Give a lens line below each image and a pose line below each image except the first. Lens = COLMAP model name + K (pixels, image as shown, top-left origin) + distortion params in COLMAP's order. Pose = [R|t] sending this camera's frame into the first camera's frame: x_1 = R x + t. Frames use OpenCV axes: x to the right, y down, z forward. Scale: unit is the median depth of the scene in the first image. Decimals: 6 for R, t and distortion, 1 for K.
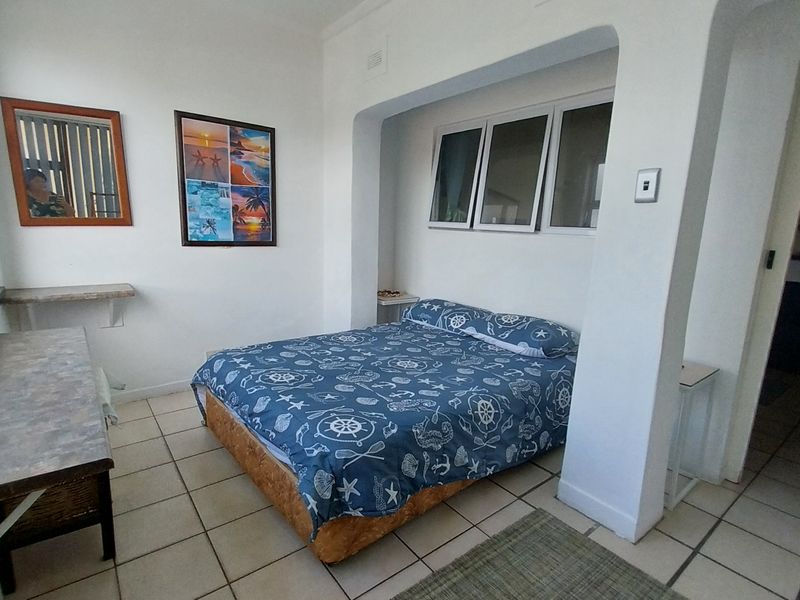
lens RADIAL K [[420.3, 0, 388.5], [0, 420.3, 301.8], [0, 0, 1]] dist [0.003533, 0.000267]
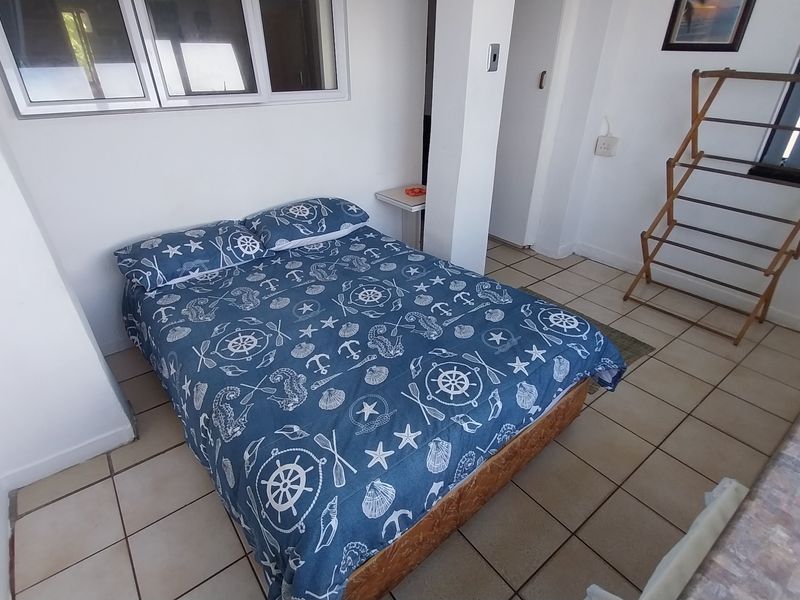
lens RADIAL K [[420.3, 0, 398.7], [0, 420.3, 300.0], [0, 0, 1]] dist [0.003533, 0.000267]
pose [[-0.001287, -0.522039, 0.852921, -0.534388], [0.195421, 0.836345, 0.512188, -0.204739], [-0.980719, 0.167338, 0.100941, 0.705197]]
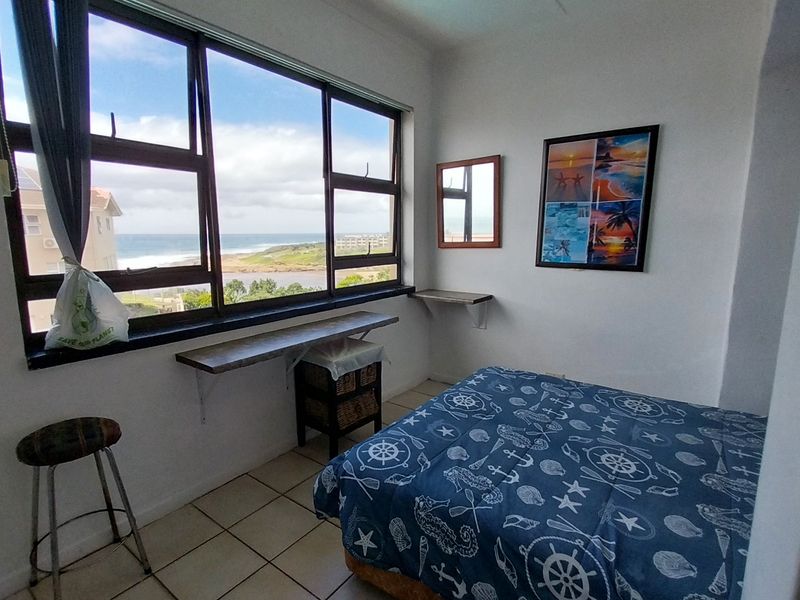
lens RADIAL K [[420.3, 0, 397.7], [0, 420.3, 300.4], [0, 0, 1]] dist [0.003533, 0.000267]
pose [[0.264666, 0.114990, -0.957460, 0.436897], [-0.164863, 0.983644, 0.072562, -0.067898], [0.950143, 0.138645, 0.279294, 0.386842]]
